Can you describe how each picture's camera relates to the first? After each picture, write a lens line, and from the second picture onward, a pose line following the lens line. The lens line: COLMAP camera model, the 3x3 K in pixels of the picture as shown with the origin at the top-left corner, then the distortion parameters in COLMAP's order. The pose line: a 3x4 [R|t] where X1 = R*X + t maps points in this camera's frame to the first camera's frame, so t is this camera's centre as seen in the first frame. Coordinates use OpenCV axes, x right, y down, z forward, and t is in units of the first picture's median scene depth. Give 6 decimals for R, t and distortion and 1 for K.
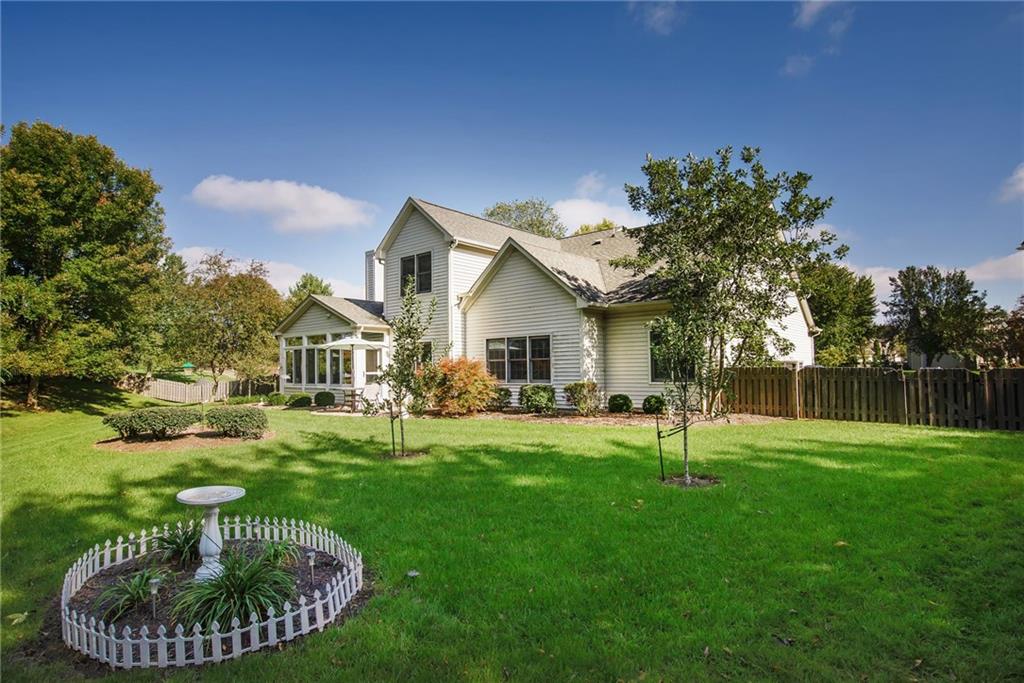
lens RADIAL K [[547.7, 0, 502.2], [0, 547.7, 337.9], [0, 0, 1]] dist [-0.032271, 0.001975]
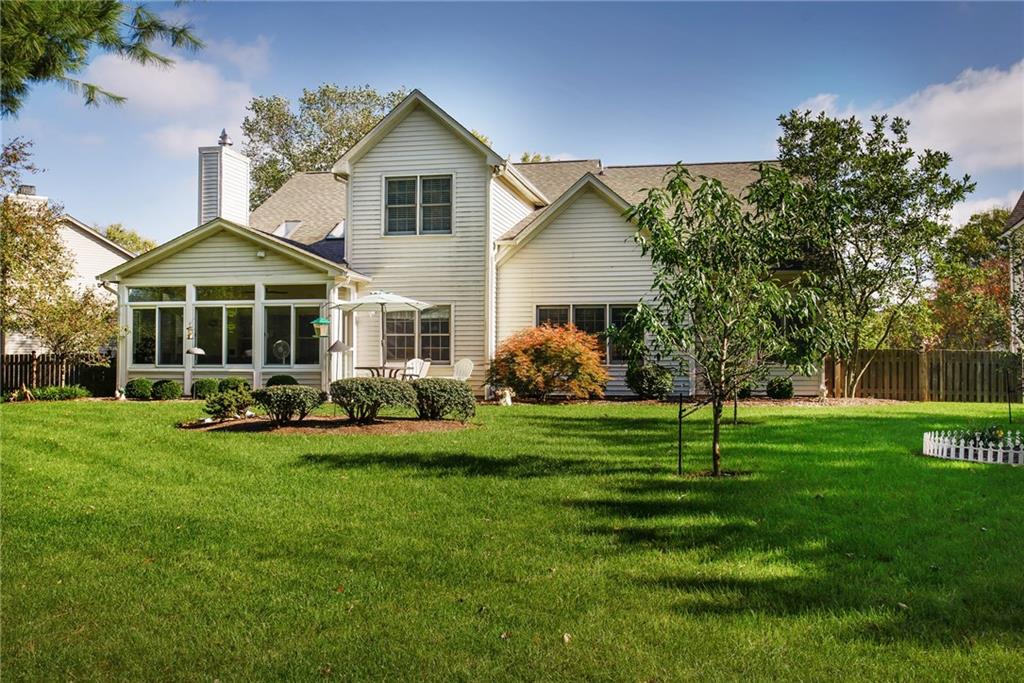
lens RADIAL K [[971.3, 0, 517.5], [0, 971.3, 339.0], [0, 0, 1]] dist [-0.017253, 0.000000]
pose [[0.881444, 0.028080, 0.471452, -0.889397], [-0.043808, 0.998788, 0.022416, 0.026490], [-0.470252, -0.040412, 0.881607, -0.190116]]
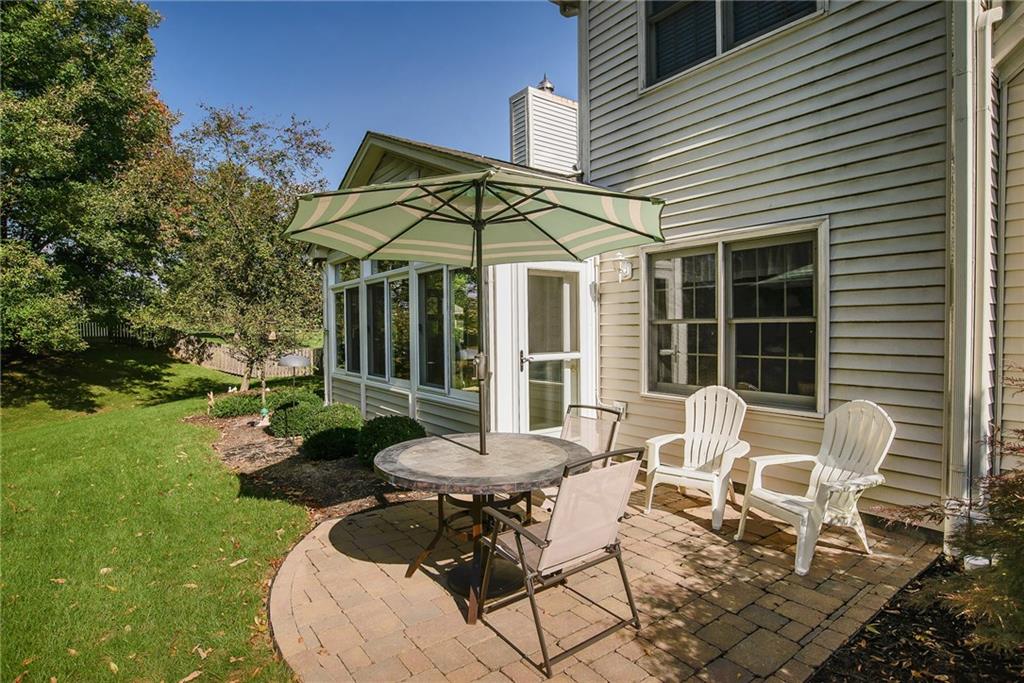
lens RADIAL K [[547.7, 0, 510.6], [0, 547.7, 338.7], [0, 0, 1]] dist [-0.032271, 0.001975]
pose [[0.971457, 0.020783, -0.236303, -0.274778], [-0.005582, 0.997882, 0.064814, 0.054016], [0.237149, -0.061645, 0.969515, 1.047140]]
